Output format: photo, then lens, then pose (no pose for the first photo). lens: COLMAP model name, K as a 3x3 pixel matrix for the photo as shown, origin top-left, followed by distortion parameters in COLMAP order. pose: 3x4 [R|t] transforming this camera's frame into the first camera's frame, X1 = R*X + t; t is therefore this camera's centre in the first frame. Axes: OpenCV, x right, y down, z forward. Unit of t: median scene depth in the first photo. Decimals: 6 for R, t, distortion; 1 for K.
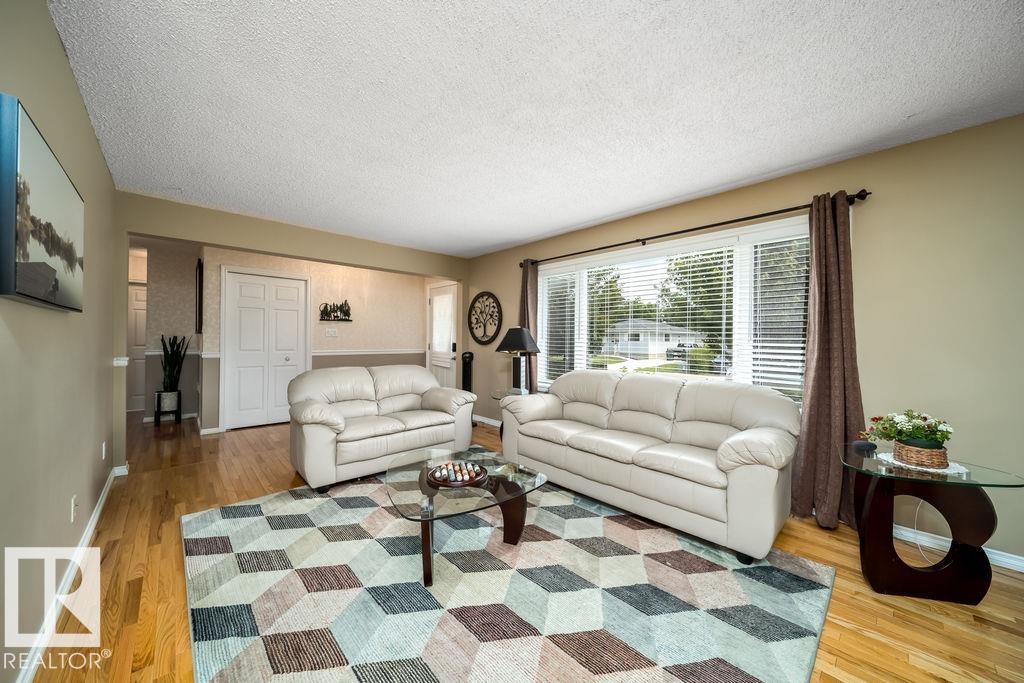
lens RADIAL K [[363.2, 0, 515.5], [0, 363.2, 336.5], [0, 0, 1]] dist [0.000021, 0.000070]
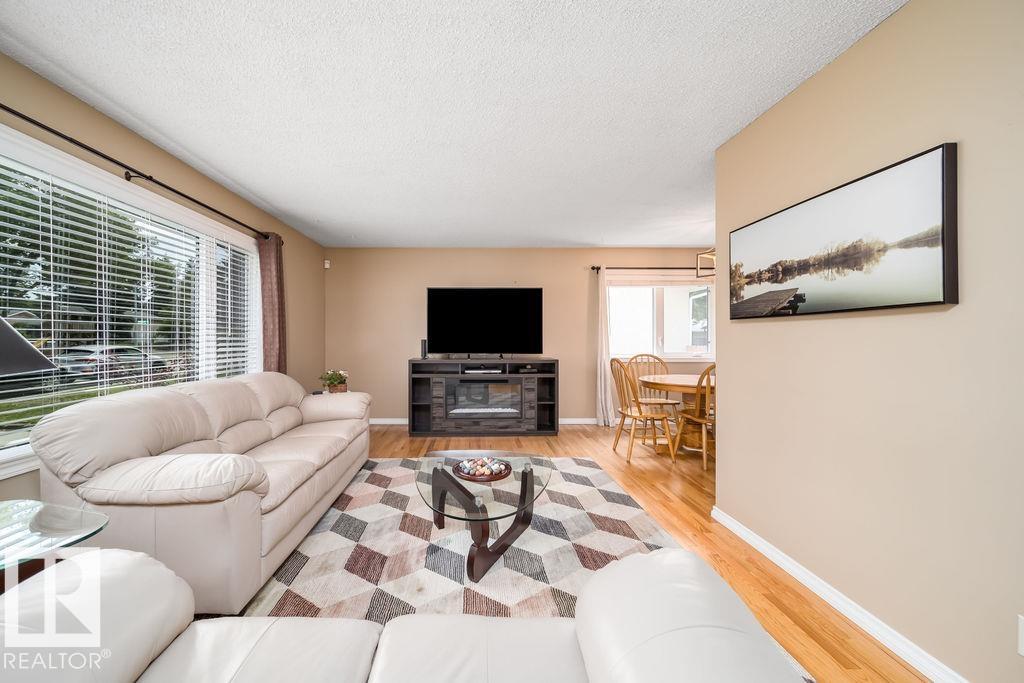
lens RADIAL K [[375.7, 0, 472.5], [0, 375.7, 329.4], [0, 0, 1]] dist [-0.009186, -0.000040]
pose [[-0.727404, 0.004446, 0.686195, -0.346638], [-0.016498, 0.999577, -0.023965, 0.004947], [-0.686011, -0.028754, -0.727023, 0.716862]]
